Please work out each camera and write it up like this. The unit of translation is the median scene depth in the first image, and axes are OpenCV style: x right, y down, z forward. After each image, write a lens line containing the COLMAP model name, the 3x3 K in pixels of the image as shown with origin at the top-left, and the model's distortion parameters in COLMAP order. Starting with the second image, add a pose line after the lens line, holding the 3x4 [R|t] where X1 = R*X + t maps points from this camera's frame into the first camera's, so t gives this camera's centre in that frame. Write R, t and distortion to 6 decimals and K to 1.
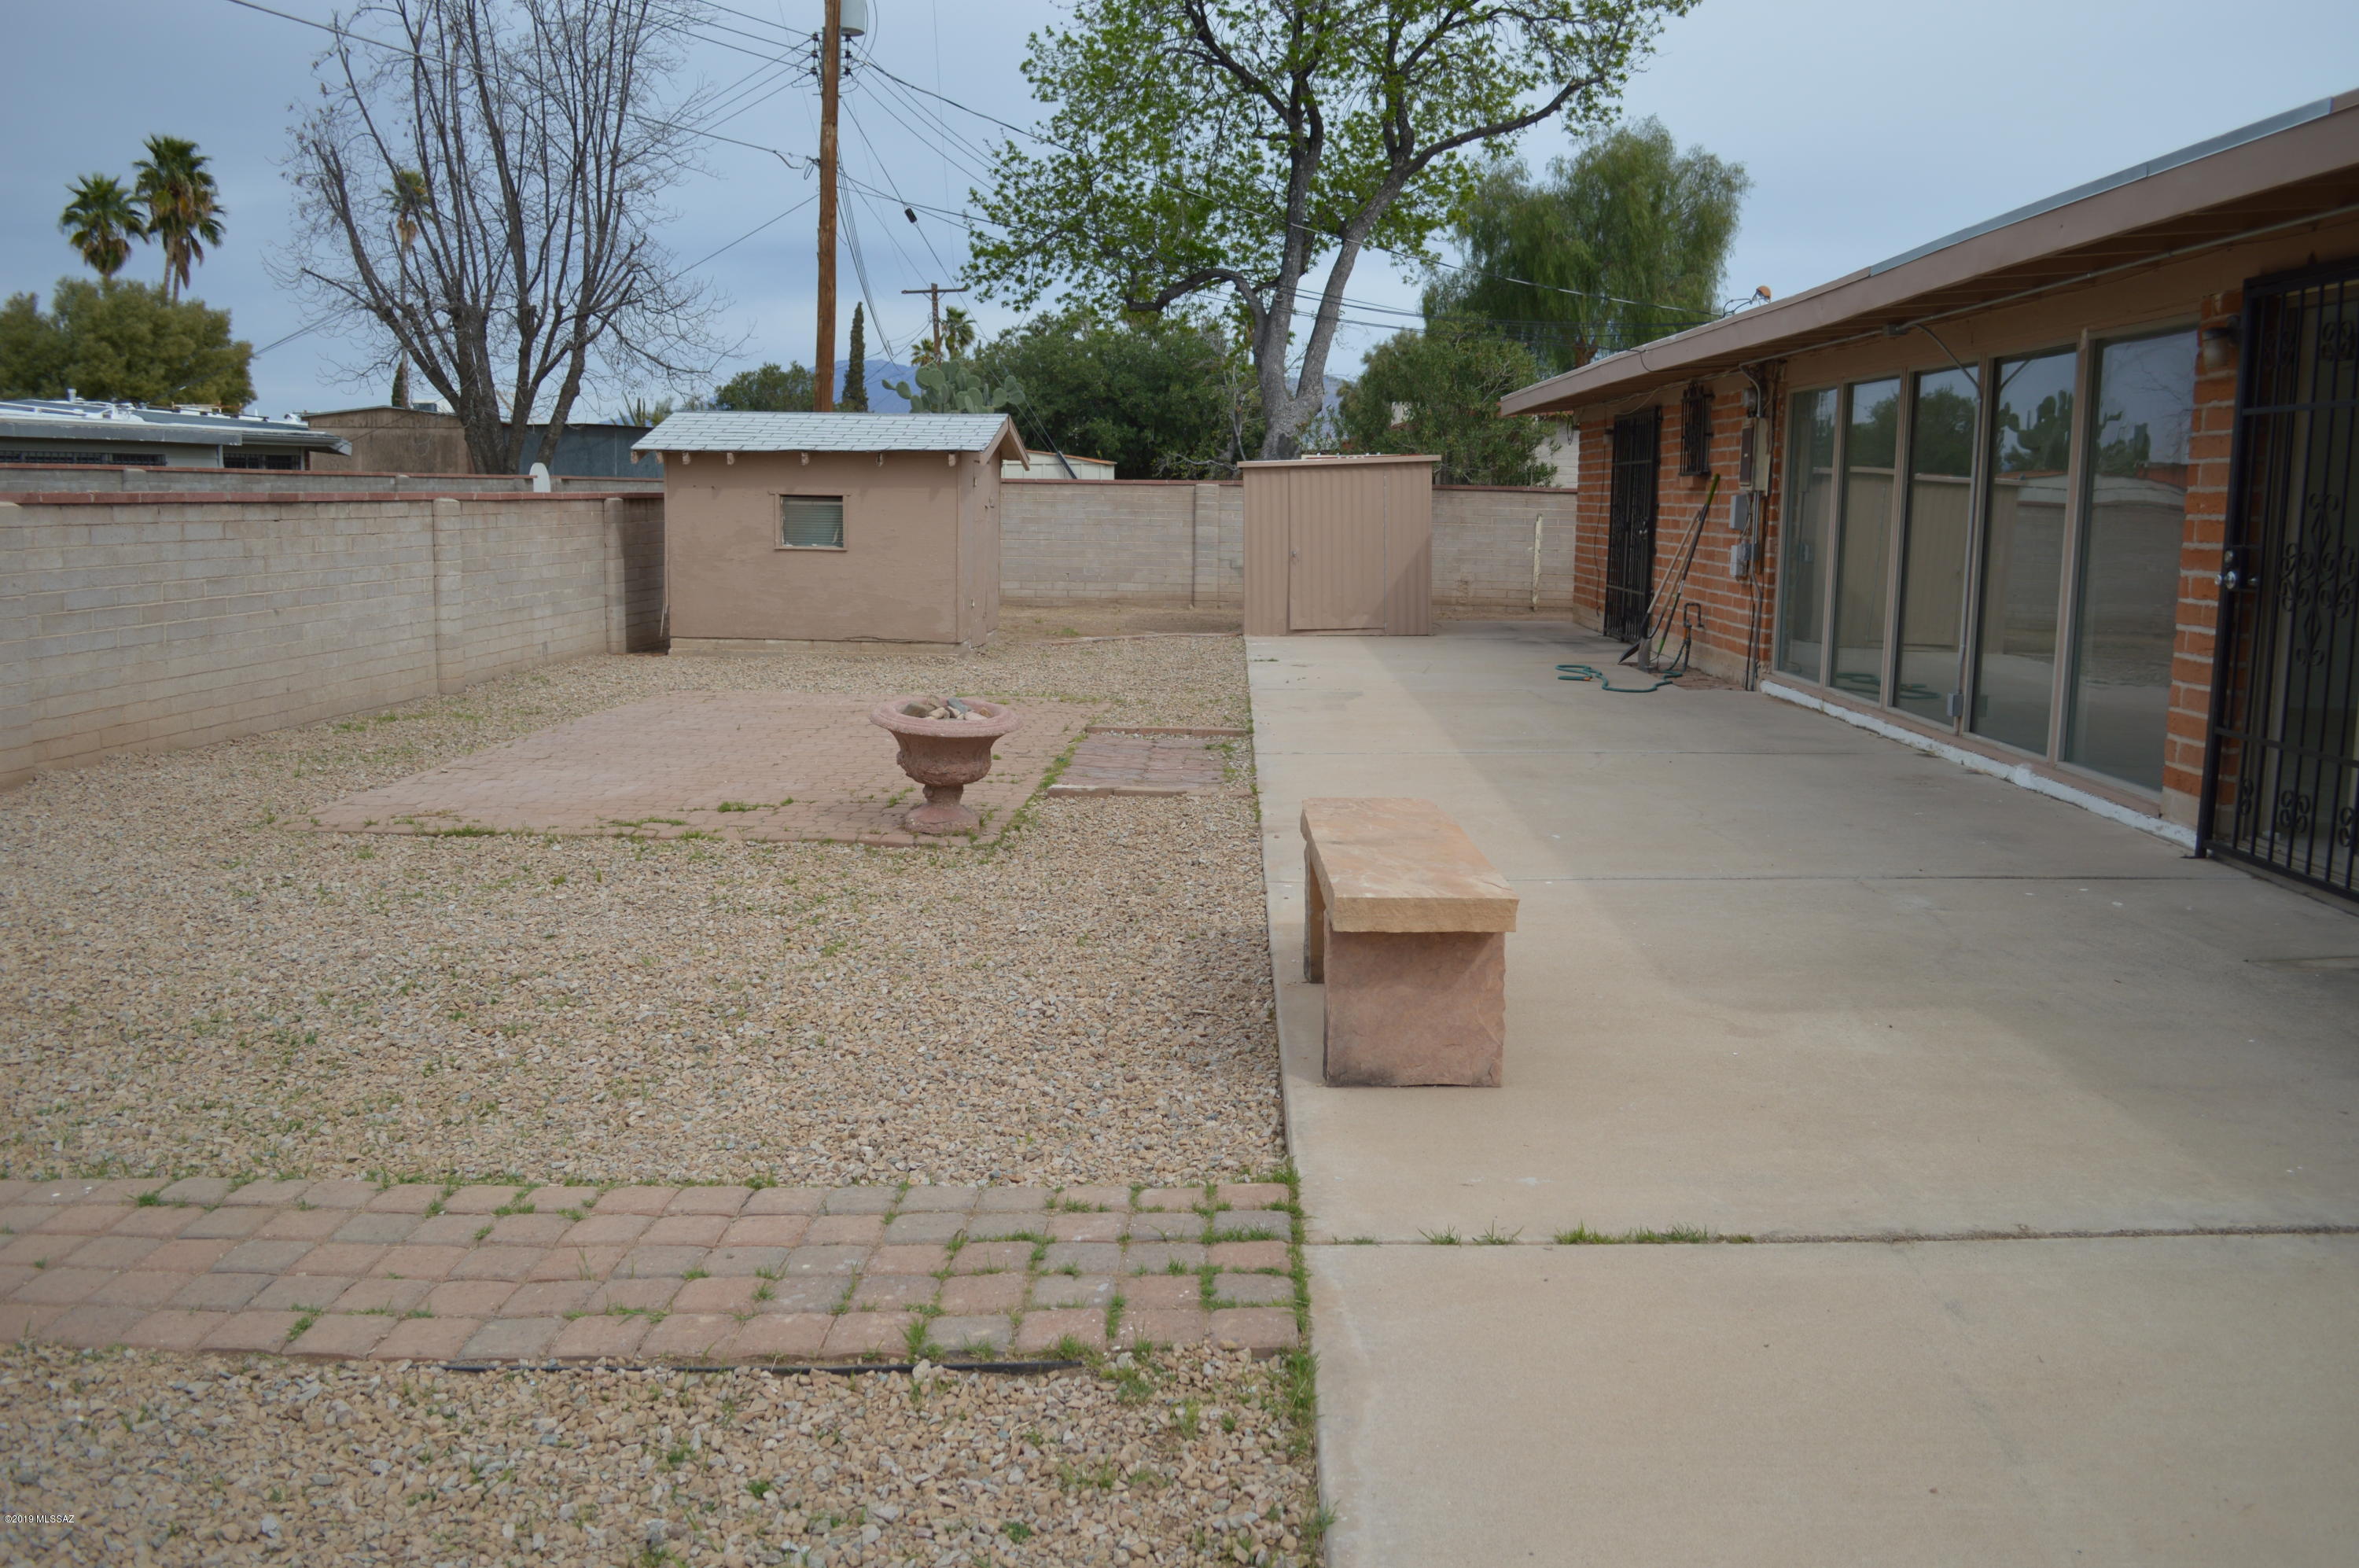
lens RADIAL K [[1950.7, 0, 1179.5], [0, 1950.7, 784.0], [0, 0, 1]] dist [-0.075420, 0.007062]
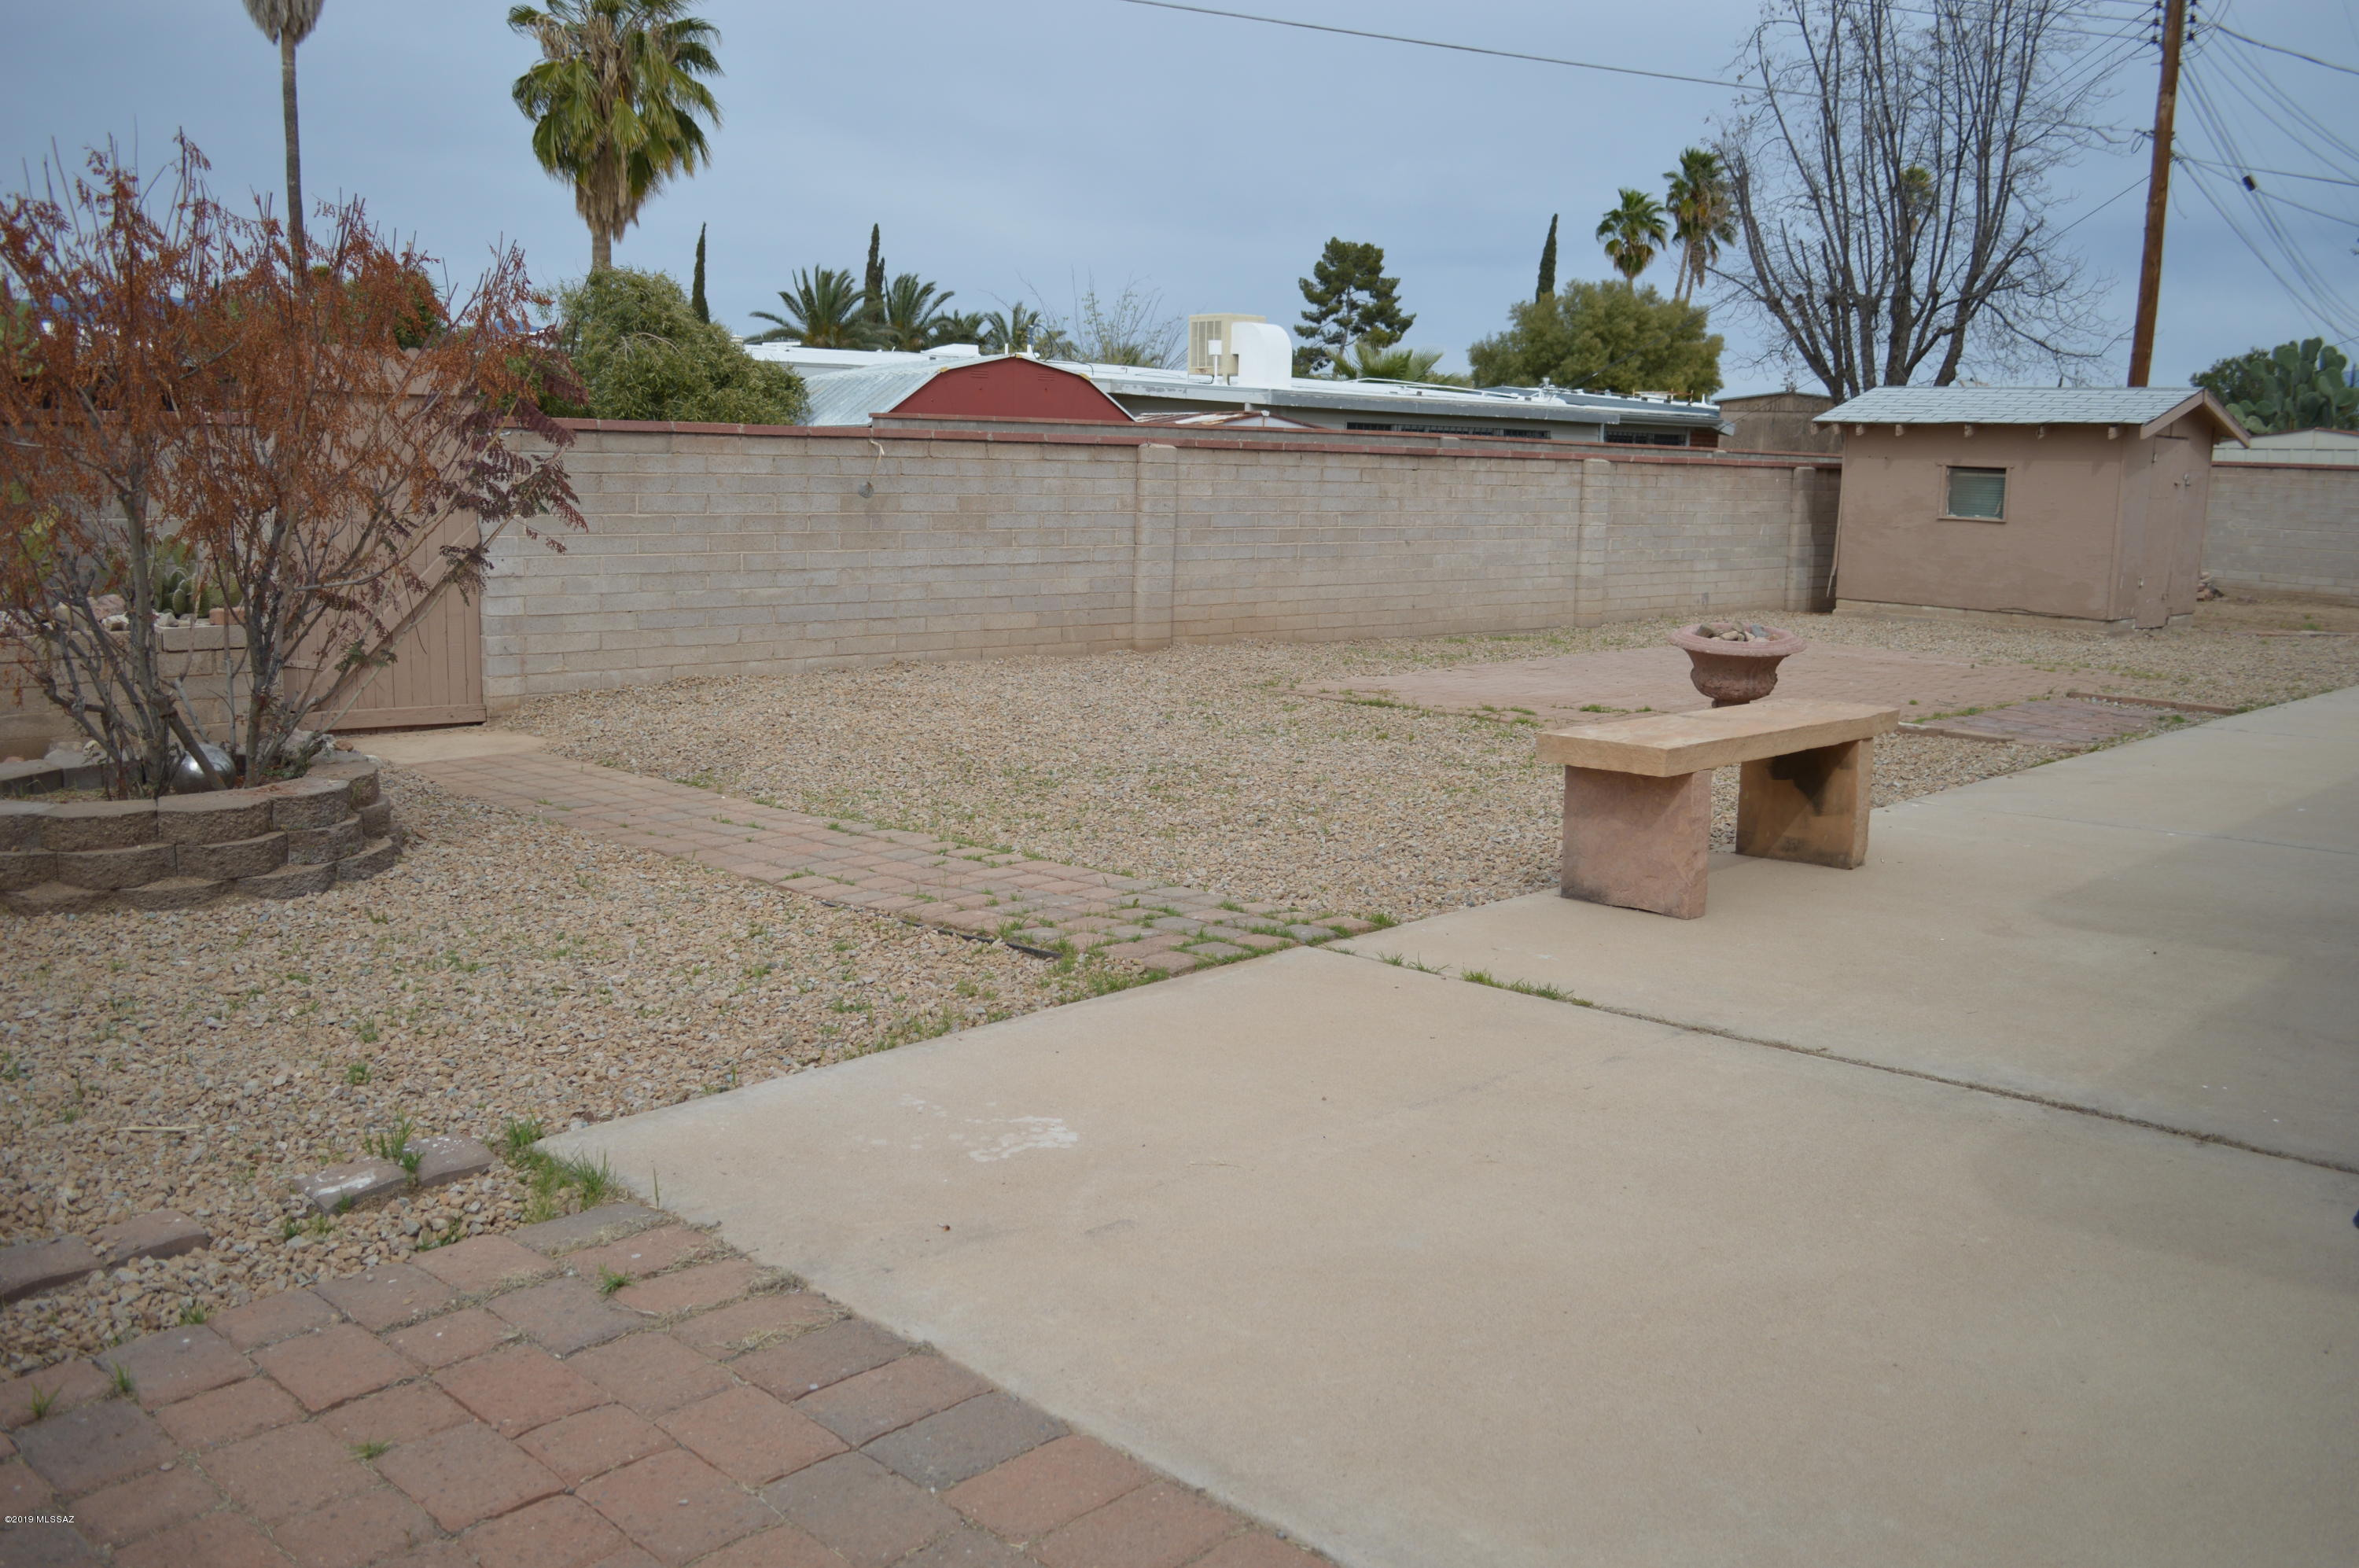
lens RADIAL K [[1951.0, 0, 1188.4], [0, 1951.0, 778.4], [0, 0, 1]] dist [-0.082737, 0.015173]
pose [[0.730855, 0.112274, -0.673235, 0.200029], [-0.111950, 0.992738, 0.044025, 0.015224], [0.673289, 0.043193, 0.738117, -0.015926]]
